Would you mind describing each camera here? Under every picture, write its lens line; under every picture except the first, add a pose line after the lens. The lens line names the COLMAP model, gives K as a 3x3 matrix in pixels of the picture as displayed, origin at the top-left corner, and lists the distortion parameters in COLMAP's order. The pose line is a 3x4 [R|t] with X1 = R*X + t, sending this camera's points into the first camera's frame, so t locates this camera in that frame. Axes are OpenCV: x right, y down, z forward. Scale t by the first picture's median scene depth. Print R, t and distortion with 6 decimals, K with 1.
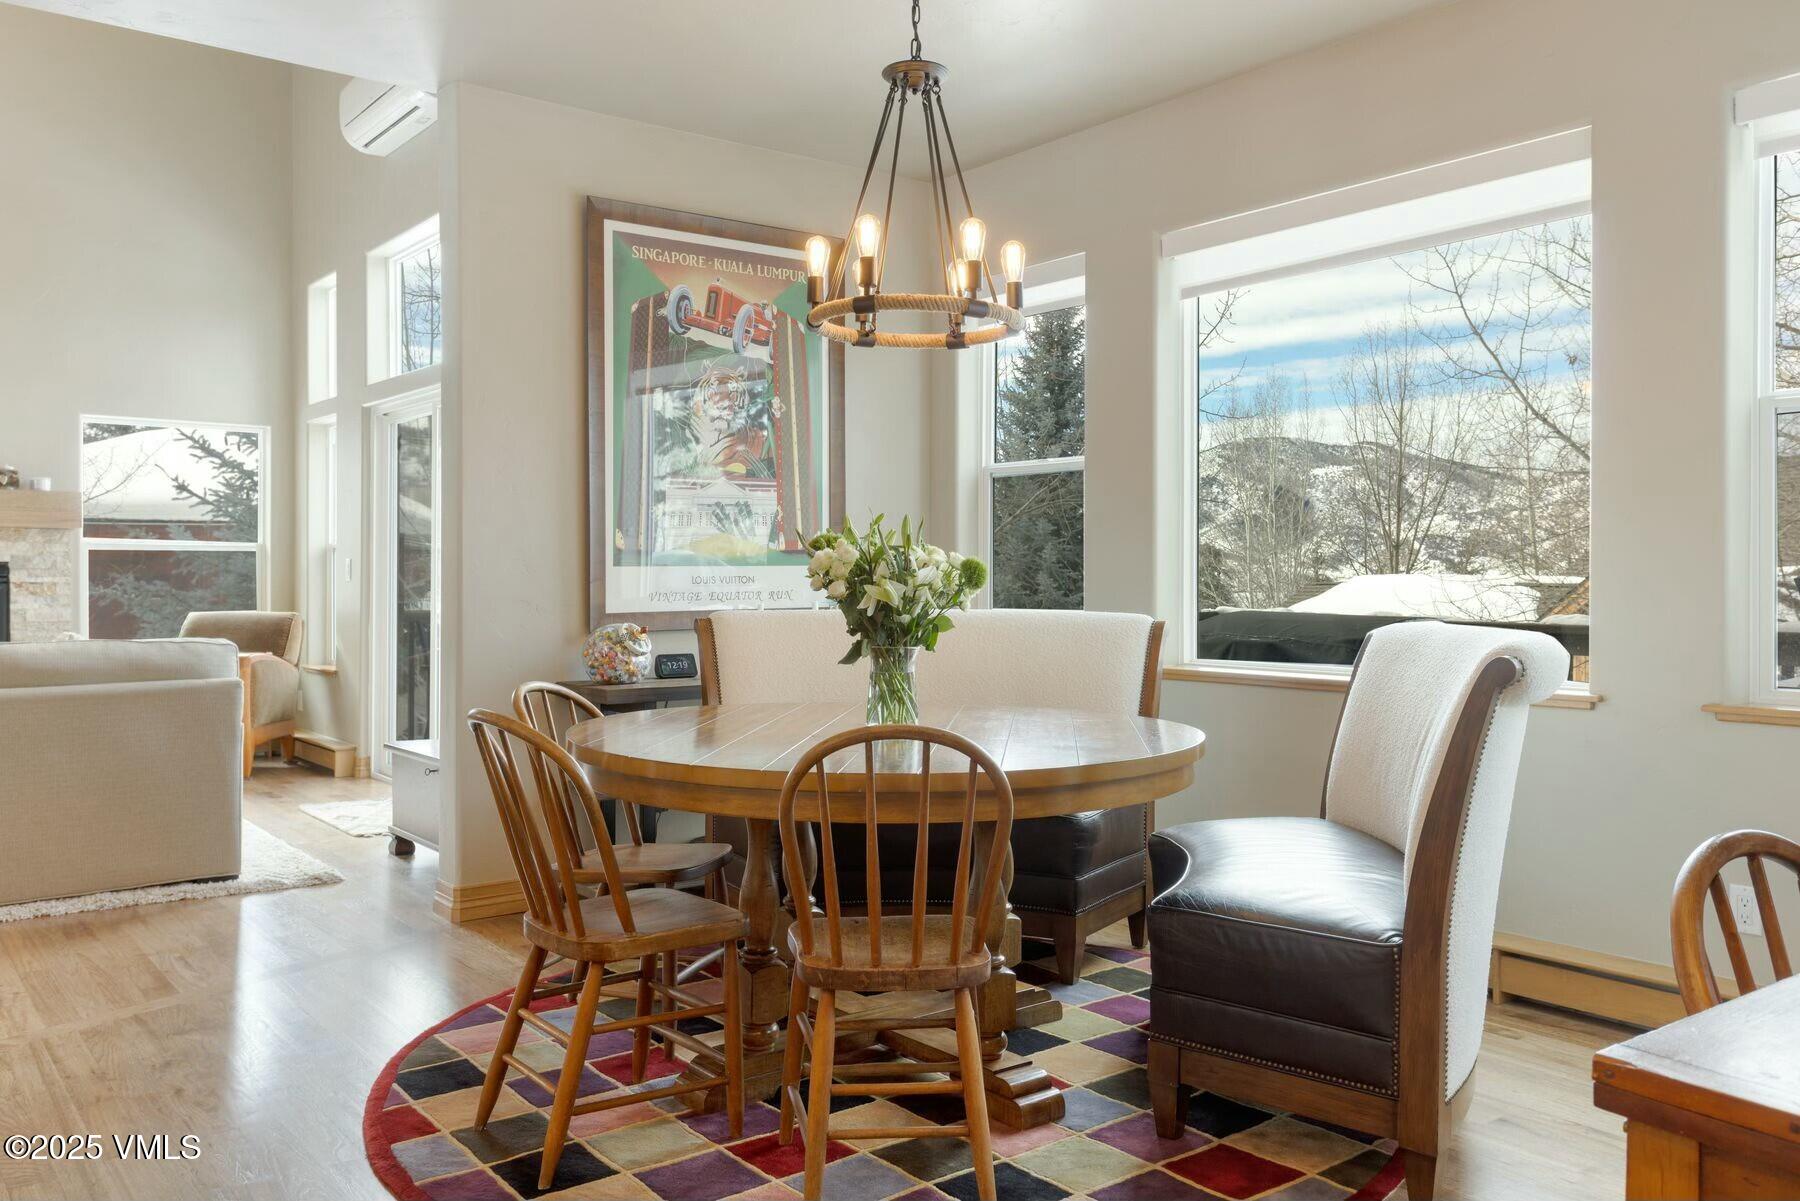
lens RADIAL K [[1441.6, 0, 900.0], [0, 1441.6, 600.5], [0, 0, 1]] dist [-0.016323, -0.004324]
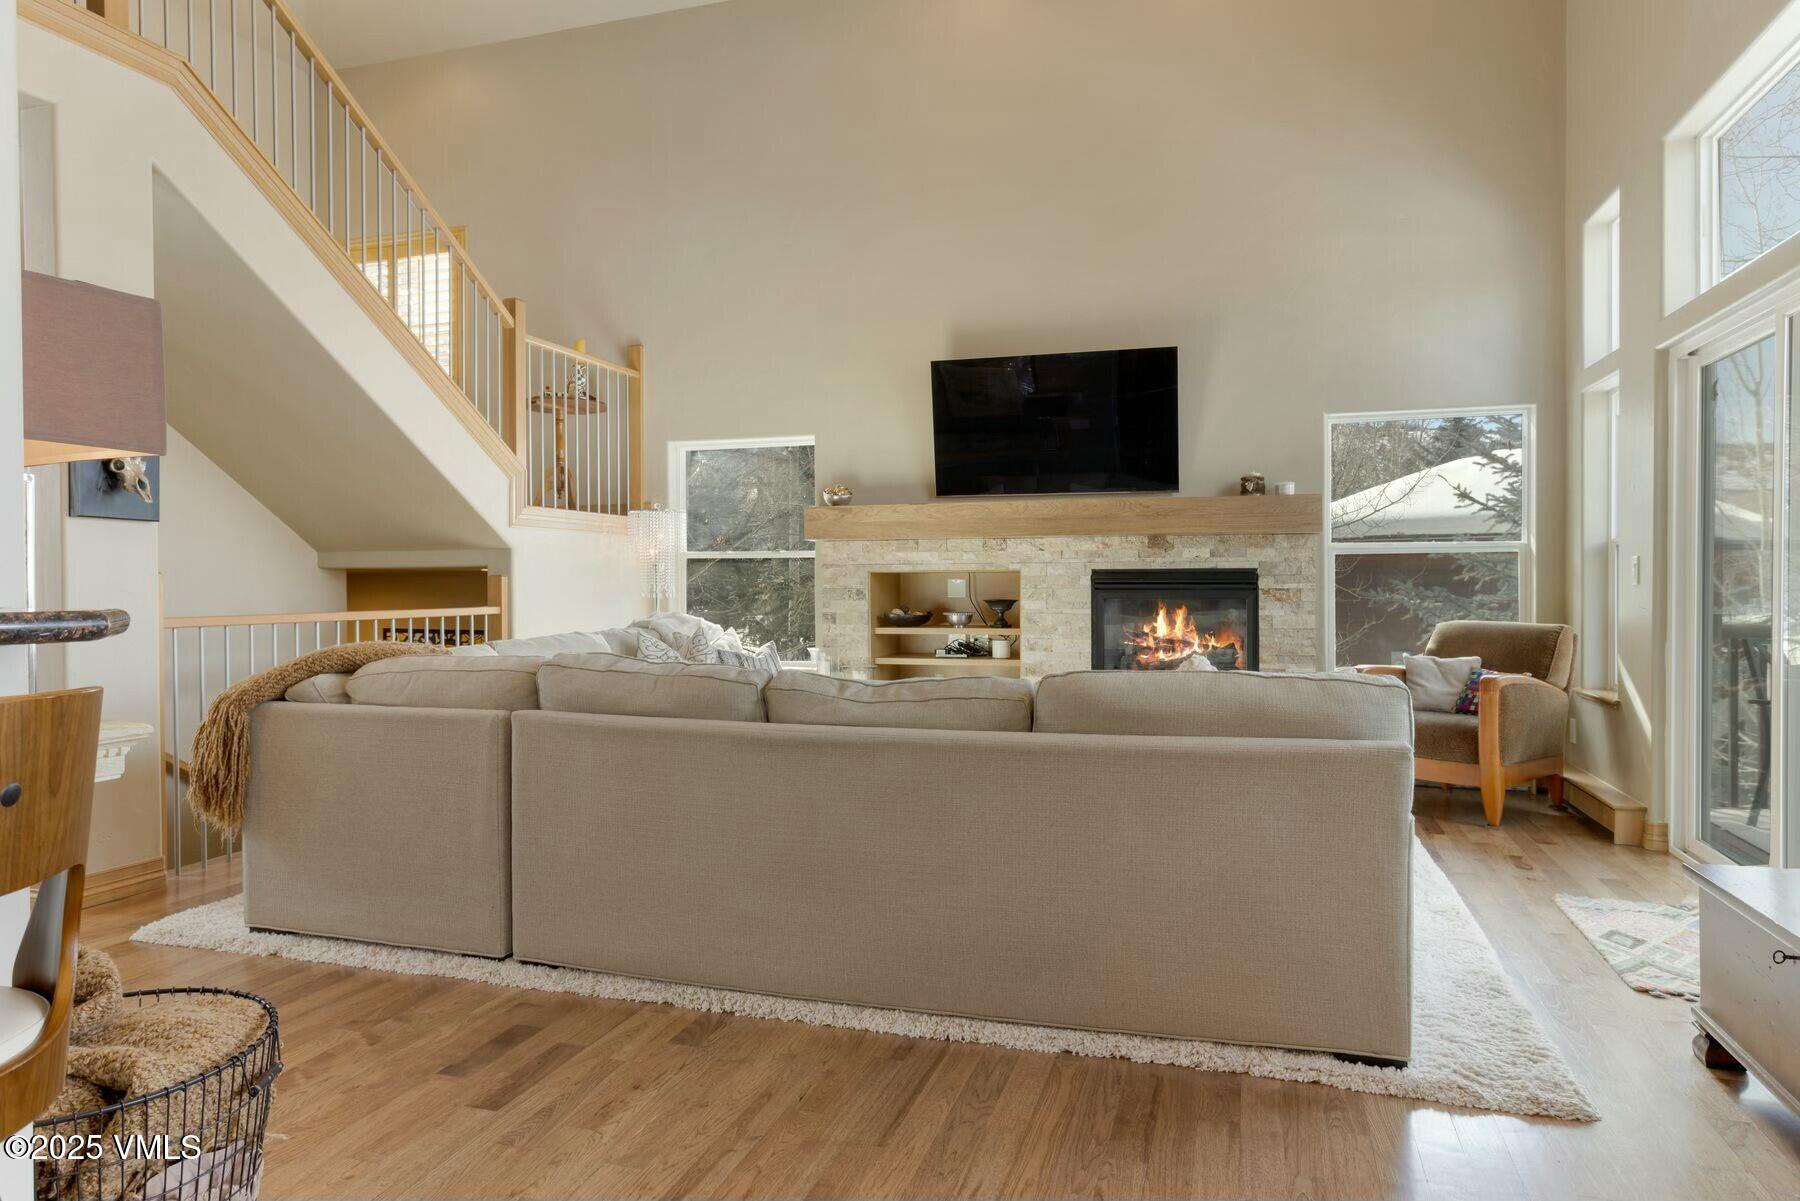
lens RADIAL K [[1153.2, 0, 872.7], [0, 1153.2, 595.5], [0, 0, 1]] dist [-0.000343, 0.004009]
pose [[0.569494, 0.001651, -0.821994, -0.110484], [-0.007033, 0.999971, -0.002864, -0.003673], [0.821965, 0.007412, 0.569489, 0.316172]]
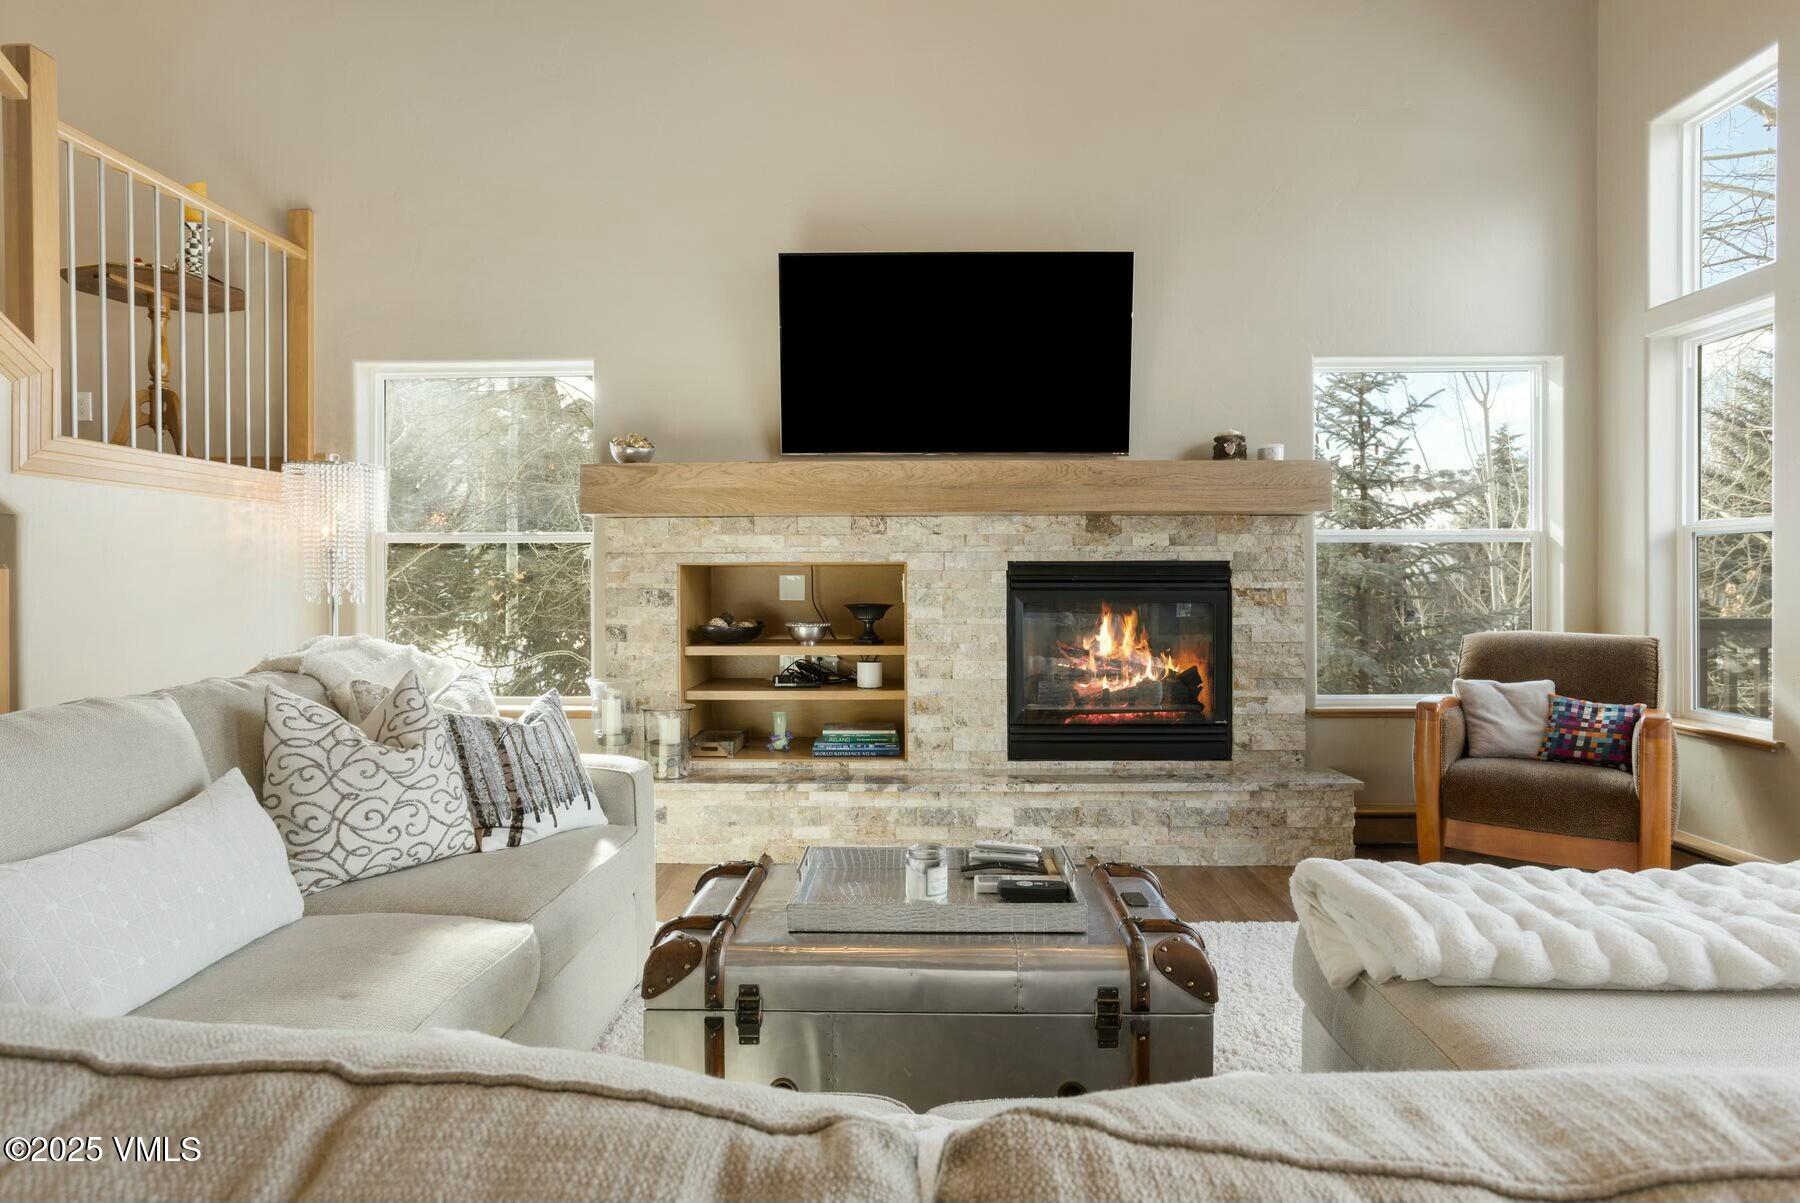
lens RADIAL K [[1056.2, 0, 895.8], [0, 1056.2, 580.0], [0, 0, 1]] dist [-0.051395, 0.045625]
pose [[0.781166, -0.005908, -0.624295, -0.416845], [-0.003824, 0.999891, -0.014248, -0.008761], [0.624312, 0.013518, 0.781058, 0.465056]]
